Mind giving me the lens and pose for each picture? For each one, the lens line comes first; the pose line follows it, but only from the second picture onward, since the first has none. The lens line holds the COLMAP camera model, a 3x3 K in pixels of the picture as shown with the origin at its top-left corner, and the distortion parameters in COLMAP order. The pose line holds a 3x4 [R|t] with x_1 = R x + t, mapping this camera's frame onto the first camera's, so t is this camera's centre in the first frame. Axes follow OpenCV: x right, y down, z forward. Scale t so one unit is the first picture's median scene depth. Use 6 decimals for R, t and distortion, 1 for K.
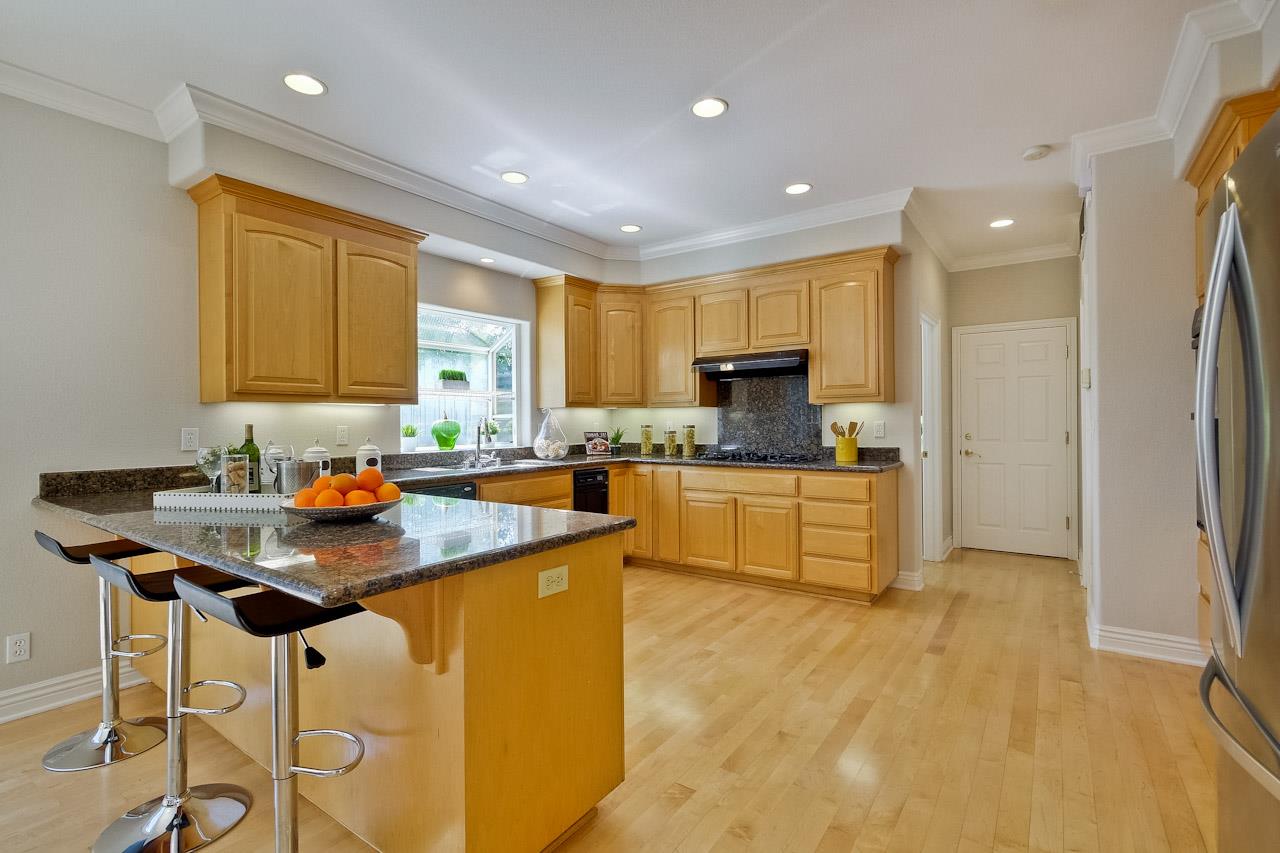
lens RADIAL K [[585.1, 0, 639.5], [0, 585.1, 421.9], [0, 0, 1]] dist [0.000510, 0.001452]
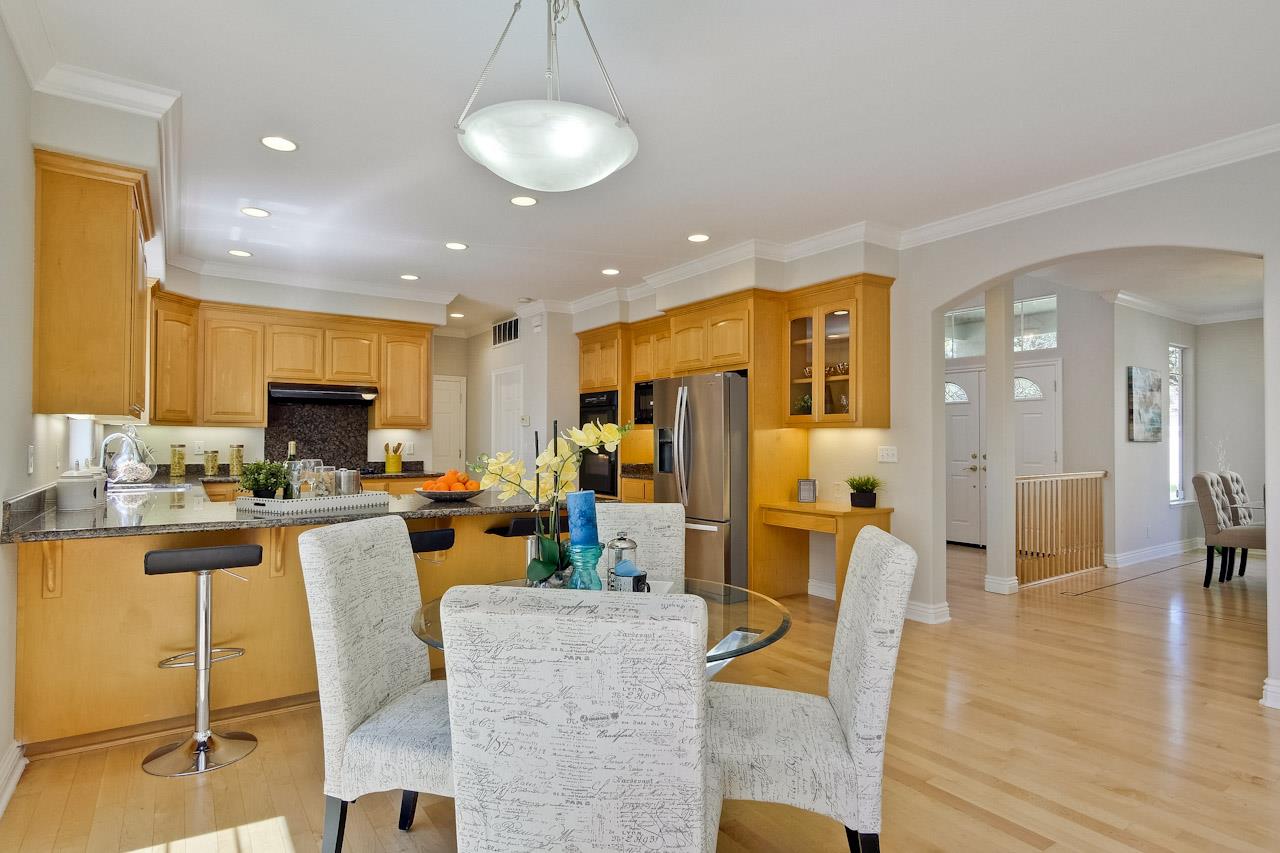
lens RADIAL K [[672.5, 0, 629.4], [0, 672.5, 422.9], [0, 0, 1]] dist [0.017734, -0.001383]
pose [[0.364266, 0.035247, 0.930628, -0.849044], [-0.004625, 0.999340, -0.036040, 0.007447], [-0.931284, 0.008824, 0.364188, -0.068909]]
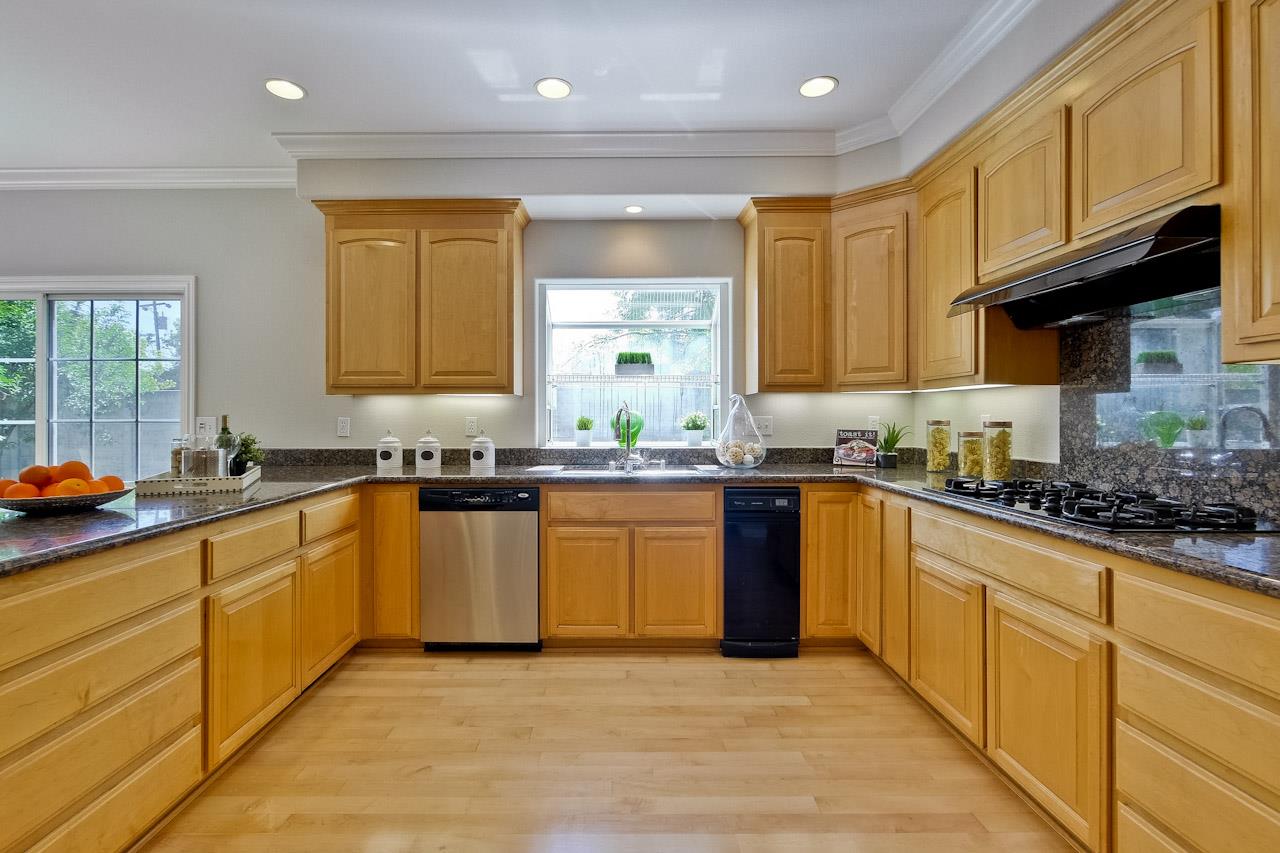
lens RADIAL K [[585.1, 0, 615.0], [0, 585.1, 413.2], [0, 0, 1]] dist [0.000510, 0.001452]
pose [[0.574664, 0.003570, -0.818382, 0.345642], [-0.003582, 0.999992, 0.001847, -0.001685], [0.818382, 0.001870, 0.574672, 0.485084]]
